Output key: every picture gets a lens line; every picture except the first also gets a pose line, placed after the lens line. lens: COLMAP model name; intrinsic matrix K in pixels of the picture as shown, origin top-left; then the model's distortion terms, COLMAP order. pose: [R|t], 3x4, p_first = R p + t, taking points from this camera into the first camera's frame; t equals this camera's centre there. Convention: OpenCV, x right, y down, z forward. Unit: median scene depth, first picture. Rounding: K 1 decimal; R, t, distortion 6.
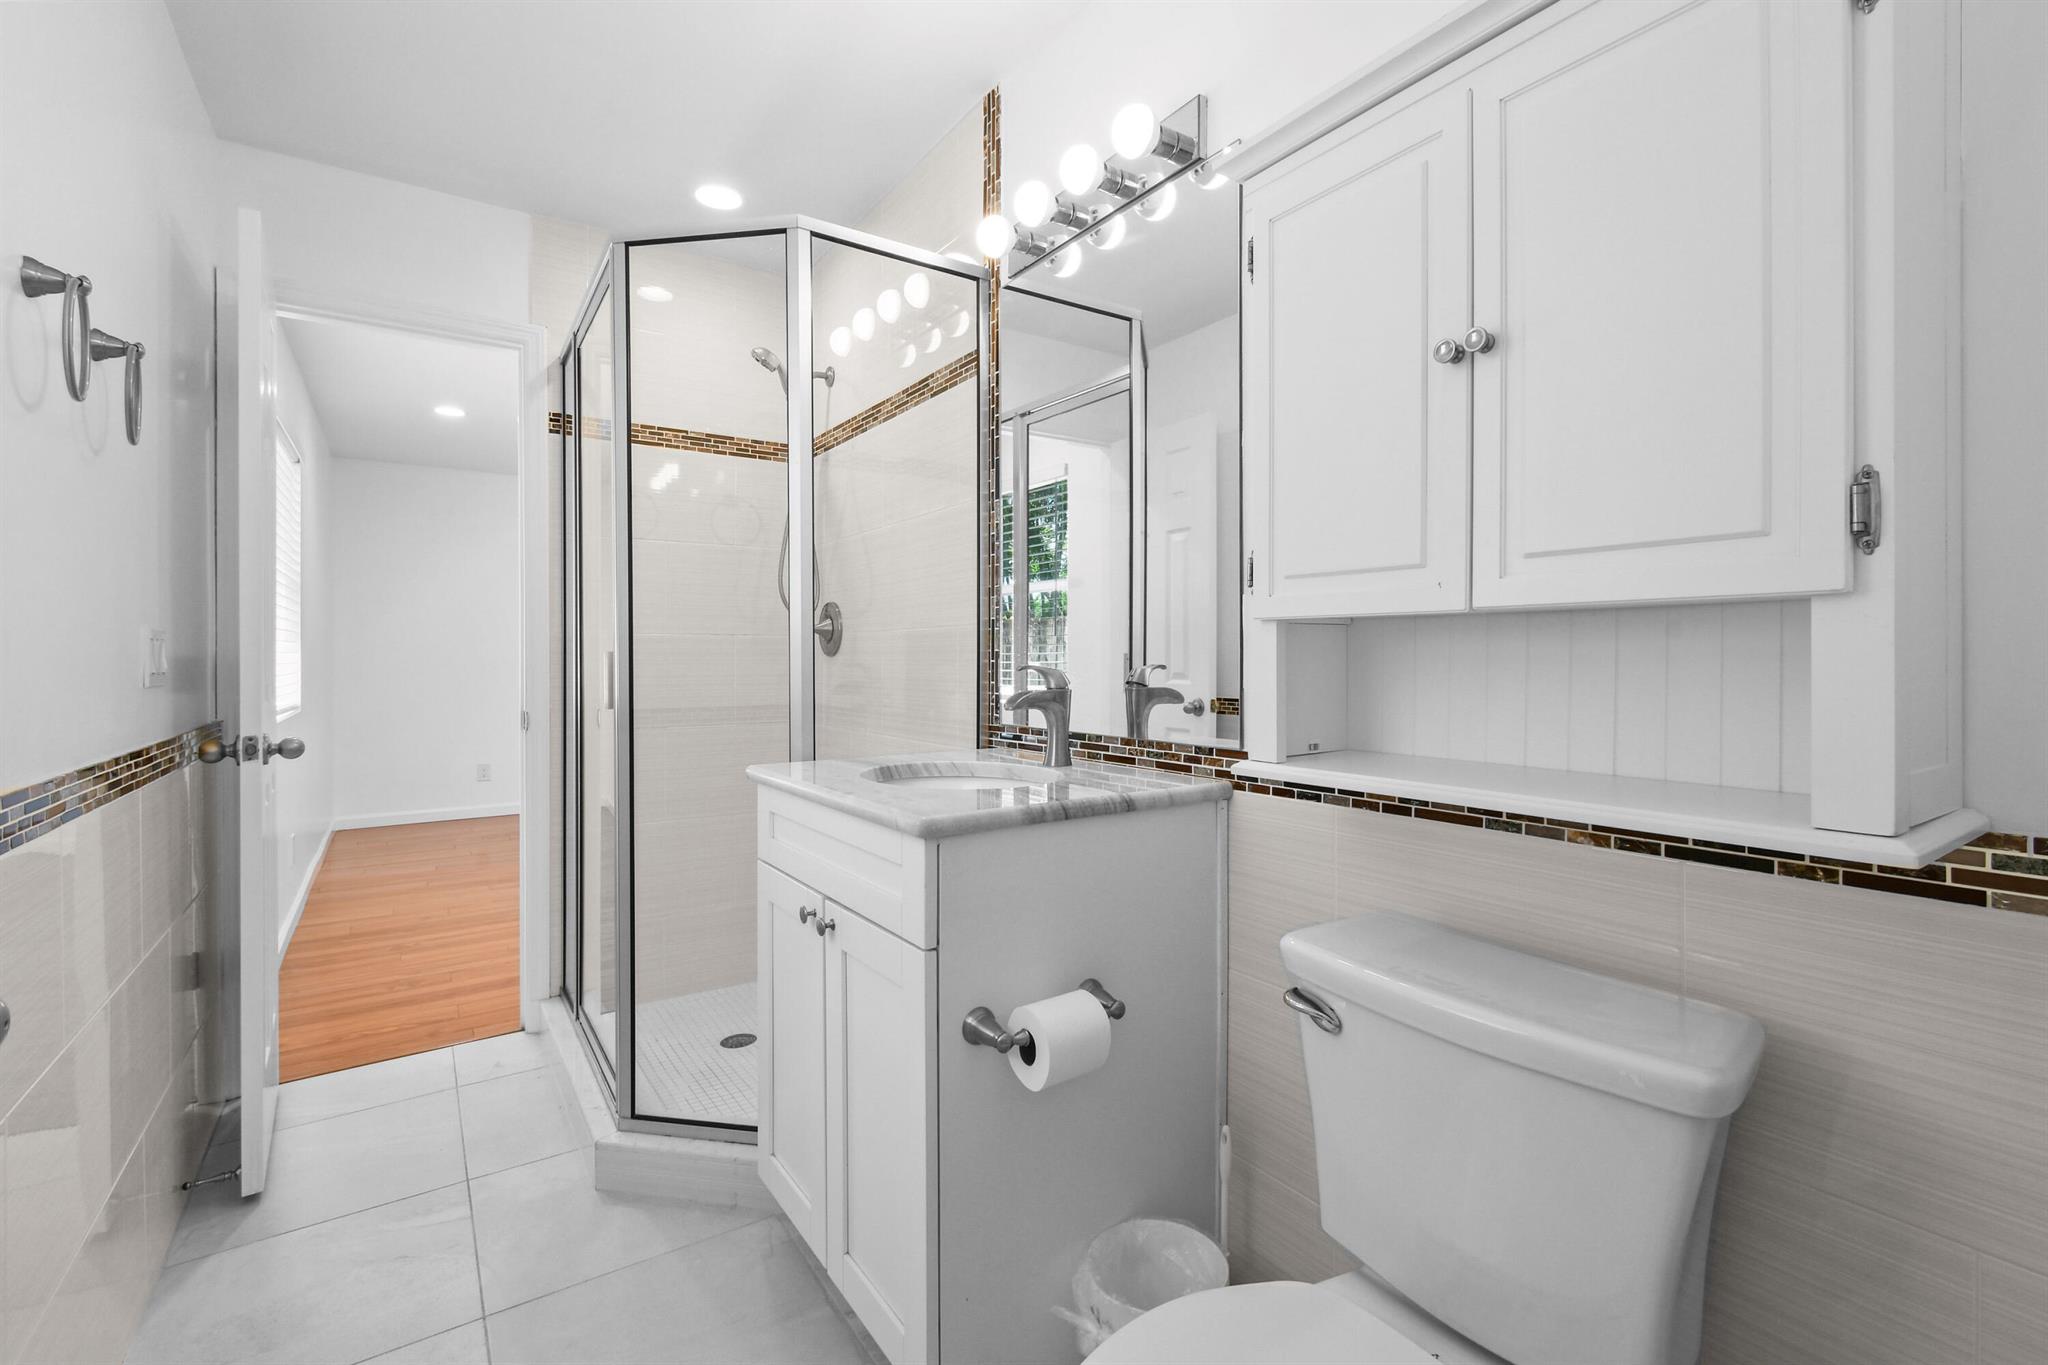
lens RADIAL K [[899.3, 0, 1027.7], [0, 899.3, 658.3], [0, 0, 1]] dist [0.001470, -0.000260]
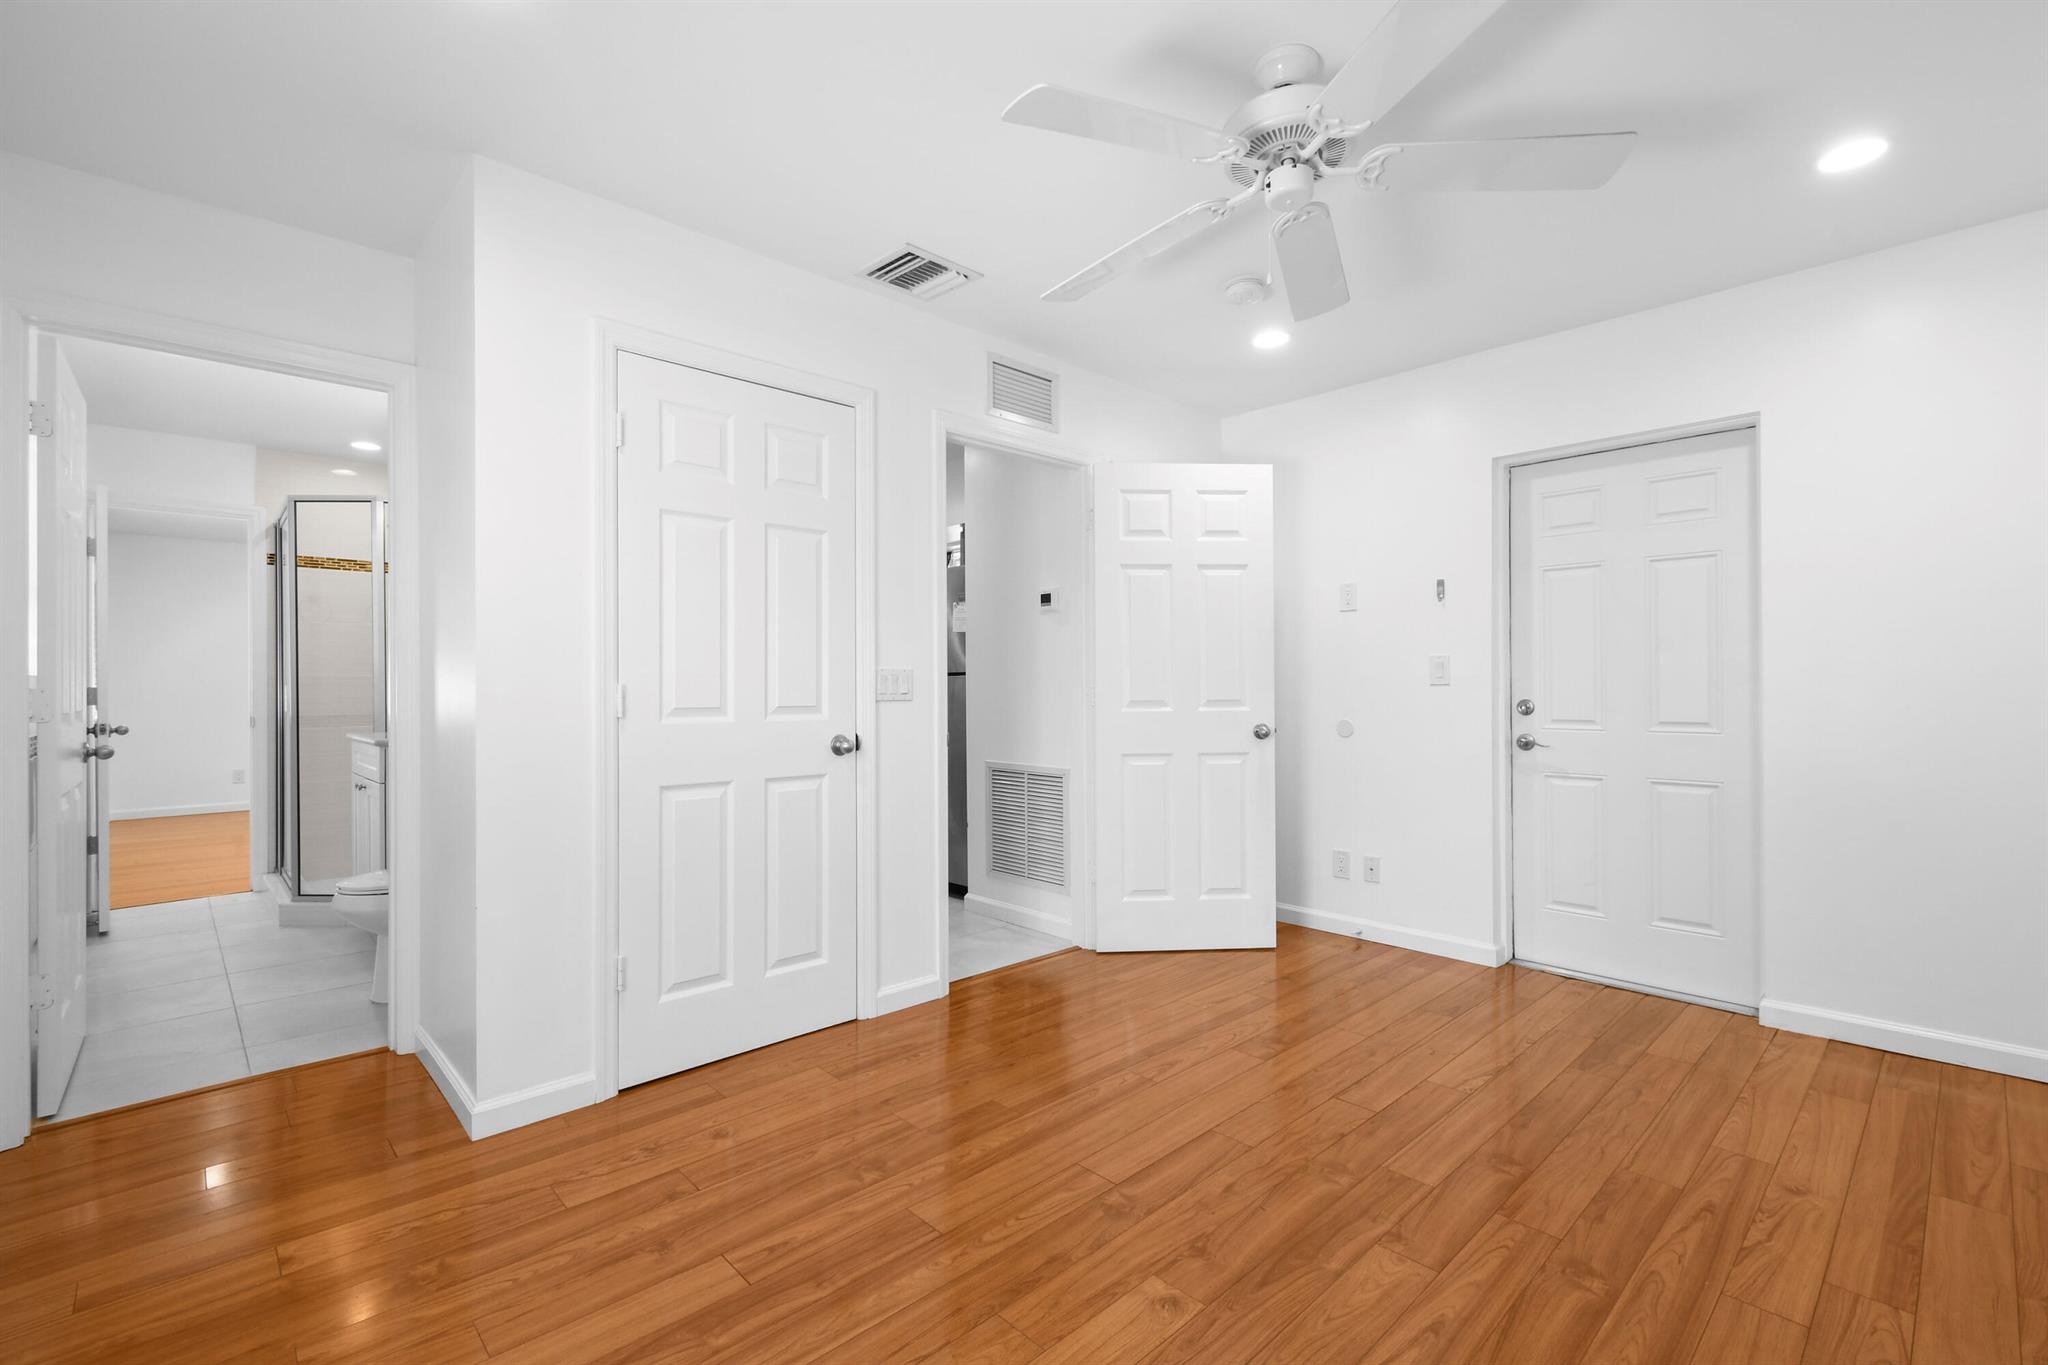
lens RADIAL K [[901.1, 0, 1027.9], [0, 901.1, 683.2], [0, 0, 1]] dist [0.001101, -0.000694]
pose [[0.986481, -0.003298, 0.163840, 0.945480], [0.003670, 0.999991, -0.001964, -0.000880], [-0.163832, 0.002539, 0.986485, -1.447360]]
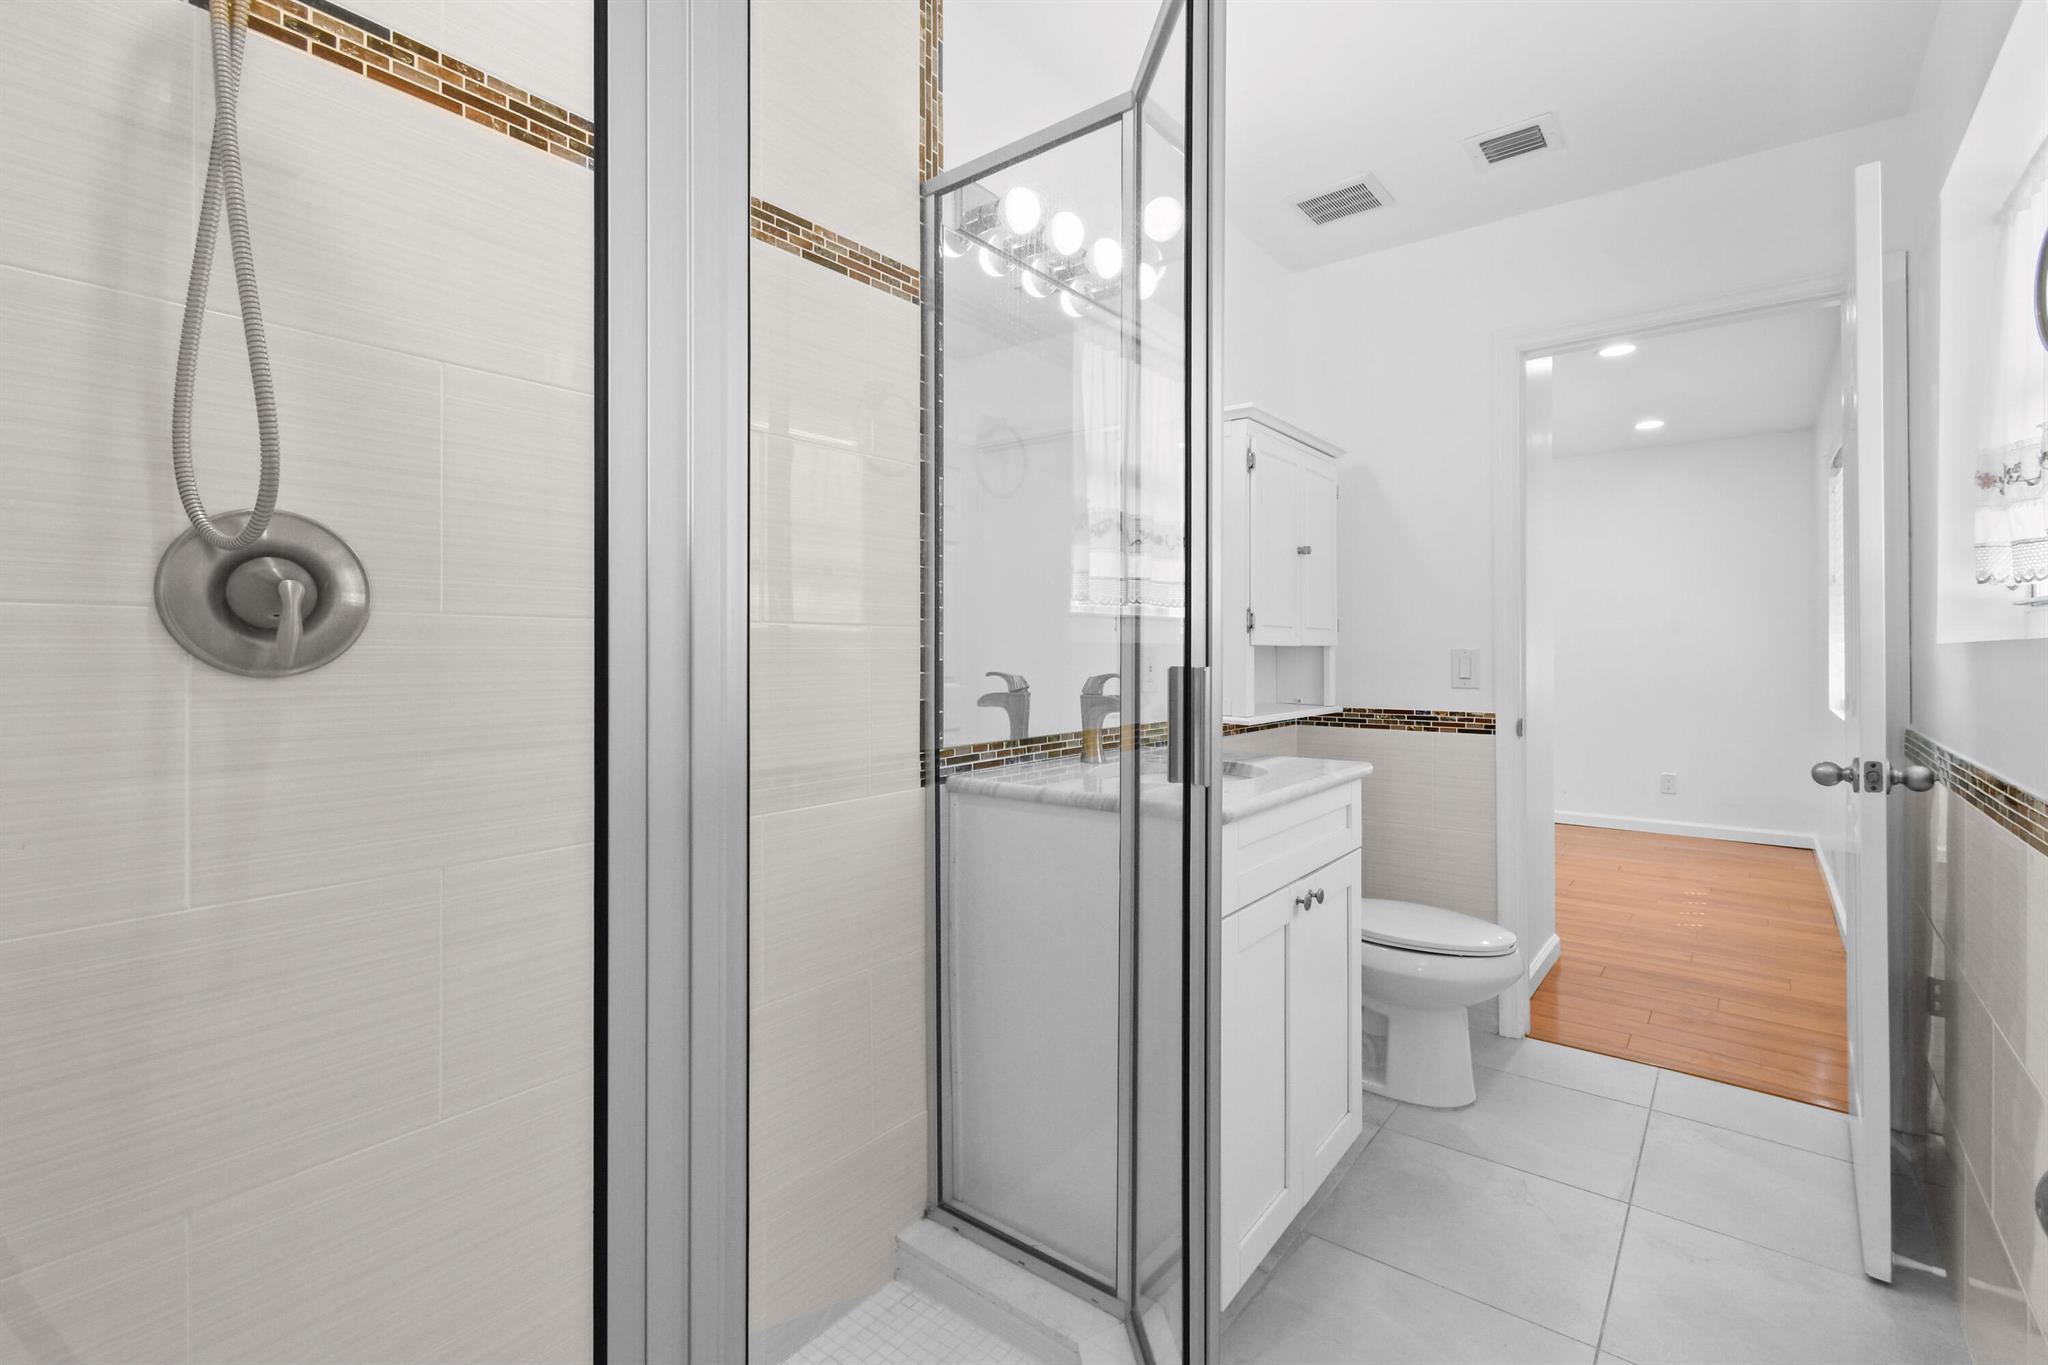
lens RADIAL K [[914.9, 0, 1028.6], [0, 914.9, 646.2], [0, 0, 1]] dist [0.000915, -0.000018]
pose [[-0.297043, 0.006352, 0.954843, -1.086122], [0.000645, 0.999979, -0.006452, -0.019701], [-0.954864, -0.001301, -0.297041, 1.481858]]
